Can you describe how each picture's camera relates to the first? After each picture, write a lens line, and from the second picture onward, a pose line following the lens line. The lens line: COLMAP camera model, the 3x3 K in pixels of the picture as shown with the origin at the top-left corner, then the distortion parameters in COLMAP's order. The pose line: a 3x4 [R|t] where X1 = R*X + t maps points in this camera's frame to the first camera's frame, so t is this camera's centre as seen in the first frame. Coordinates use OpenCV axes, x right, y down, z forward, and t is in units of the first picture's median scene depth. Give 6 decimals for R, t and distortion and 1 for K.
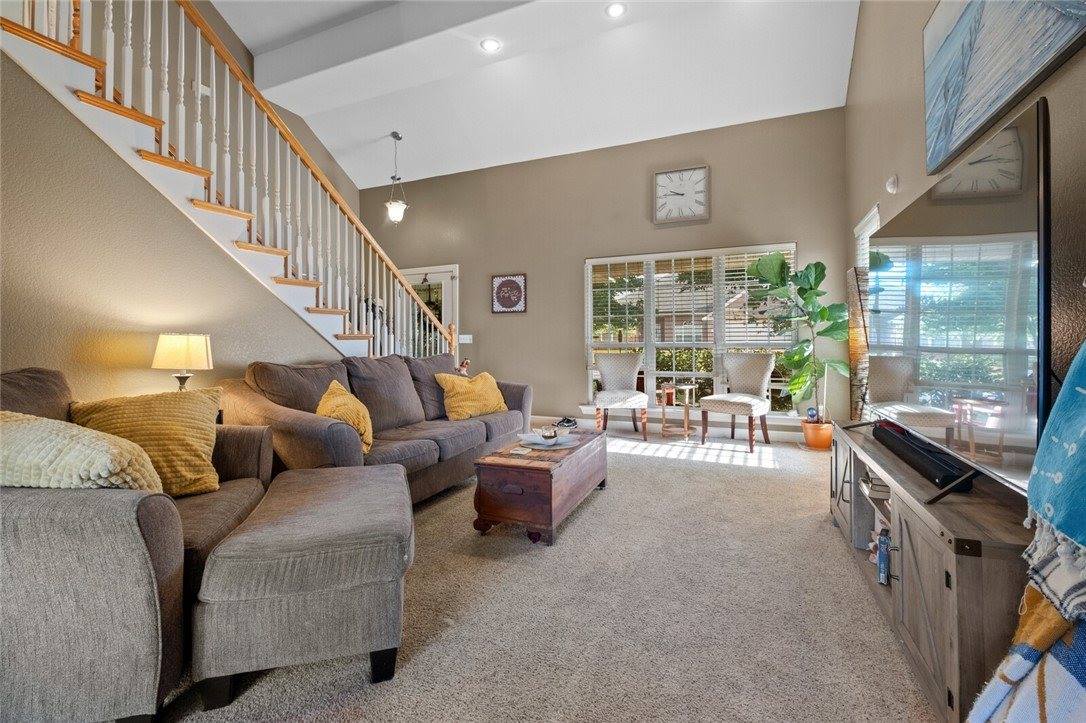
lens RADIAL K [[464.2, 0, 541.6], [0, 464.2, 335.0], [0, 0, 1]] dist [0.000104, 0.000029]
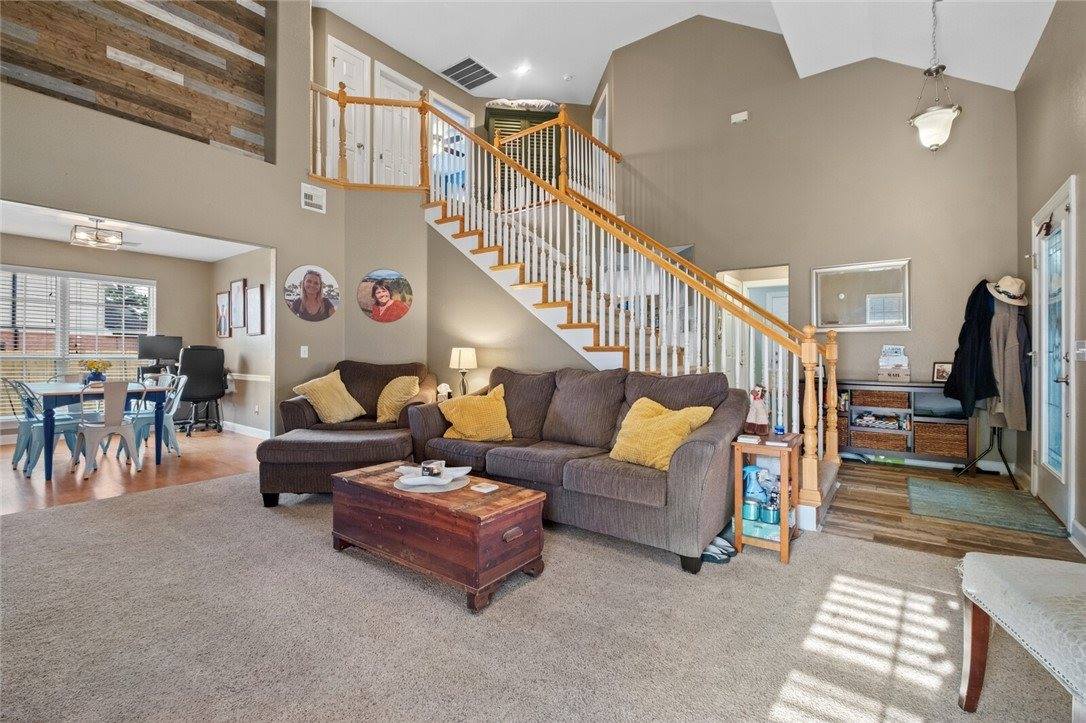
lens RADIAL K [[486.6, 0, 543.0], [0, 486.6, 361.5], [0, 0, 1]] dist [0.000059, -0.000045]
pose [[-0.226594, 0.016271, -0.973853, 0.650475], [0.008281, 0.999856, 0.014779, 0.014479], [0.973954, -0.004716, -0.226696, 1.143784]]
